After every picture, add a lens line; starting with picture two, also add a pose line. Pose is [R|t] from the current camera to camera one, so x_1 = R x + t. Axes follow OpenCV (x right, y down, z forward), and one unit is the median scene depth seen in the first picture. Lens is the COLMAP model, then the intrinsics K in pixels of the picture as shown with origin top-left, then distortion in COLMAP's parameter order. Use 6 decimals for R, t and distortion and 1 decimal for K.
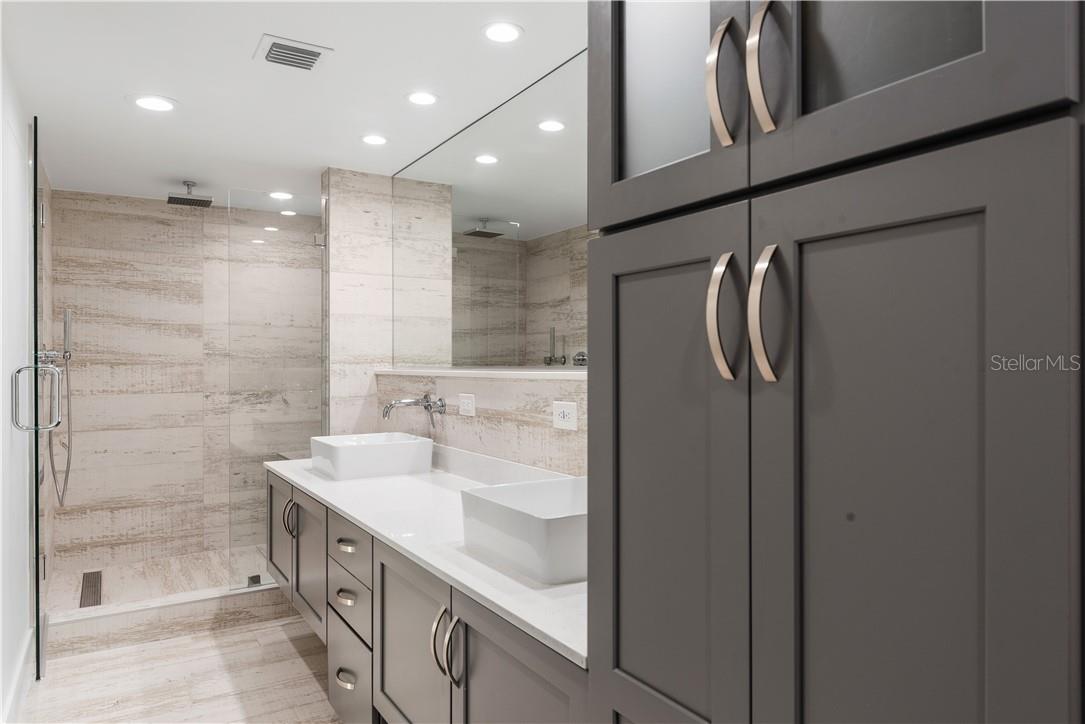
lens RADIAL K [[685.8, 0, 544.5], [0, 685.8, 360.2], [0, 0, 1]] dist [-0.005148, -0.000511]
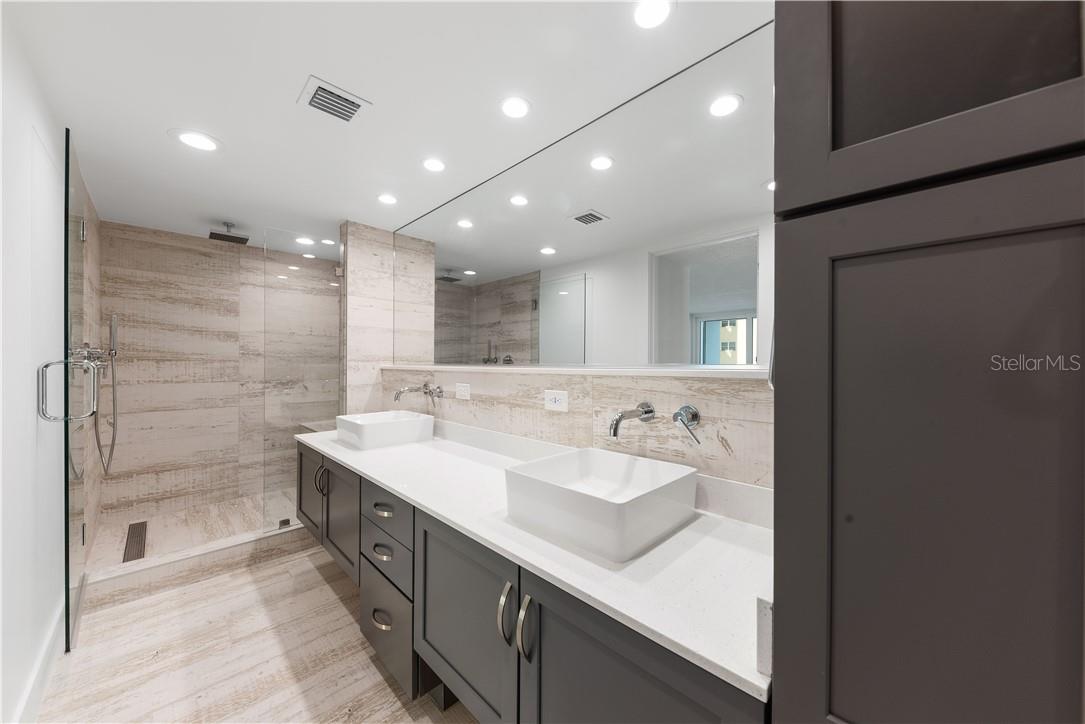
lens RADIAL K [[374.3, 0, 546.3], [0, 374.3, 362.0], [0, 0, 1]] dist [0.004494, -0.003163]
pose [[0.973036, 0.007303, 0.230536, -0.088198], [-0.008004, 0.999966, 0.002107, 0.001467], [-0.230513, -0.003895, 0.973061, 0.155072]]
